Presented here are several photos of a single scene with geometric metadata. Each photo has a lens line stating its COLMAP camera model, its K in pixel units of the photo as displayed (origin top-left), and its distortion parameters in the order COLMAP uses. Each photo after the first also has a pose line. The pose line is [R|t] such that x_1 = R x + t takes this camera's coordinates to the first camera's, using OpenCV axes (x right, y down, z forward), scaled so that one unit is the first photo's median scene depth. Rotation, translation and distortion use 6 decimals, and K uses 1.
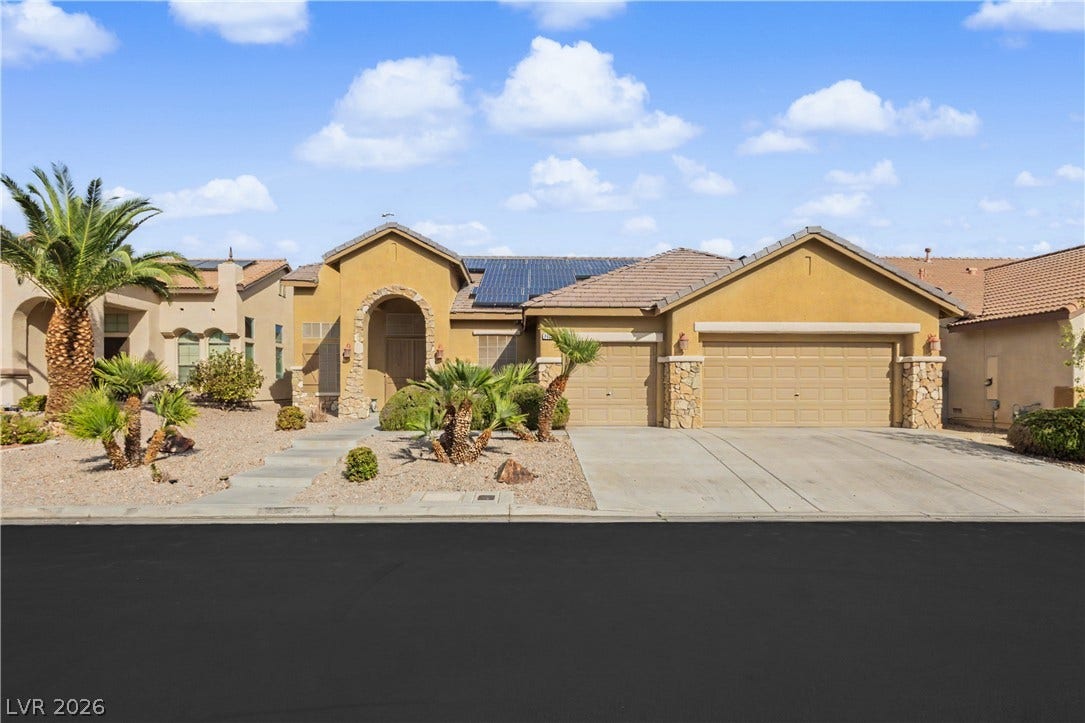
lens RADIAL K [[564.1, 0, 542.9], [0, 564.1, 372.8], [0, 0, 1]] dist [0.003007, 0.000780]
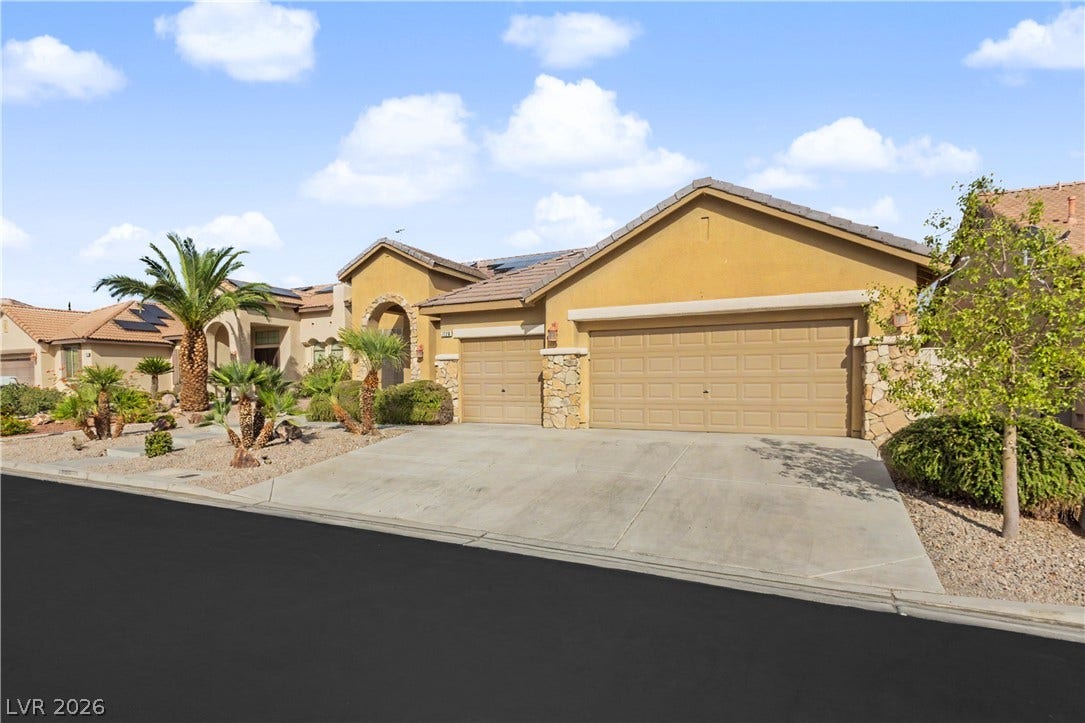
lens RADIAL K [[581.0, 0, 540.0], [0, 581.0, 363.4], [0, 0, 1]] dist [0.003695, 0.000062]
pose [[0.865212, -0.022352, -0.500907, 0.651728], [0.017481, 0.999743, -0.014416, 0.006917], [0.501101, 0.003716, 0.865381, 0.168930]]
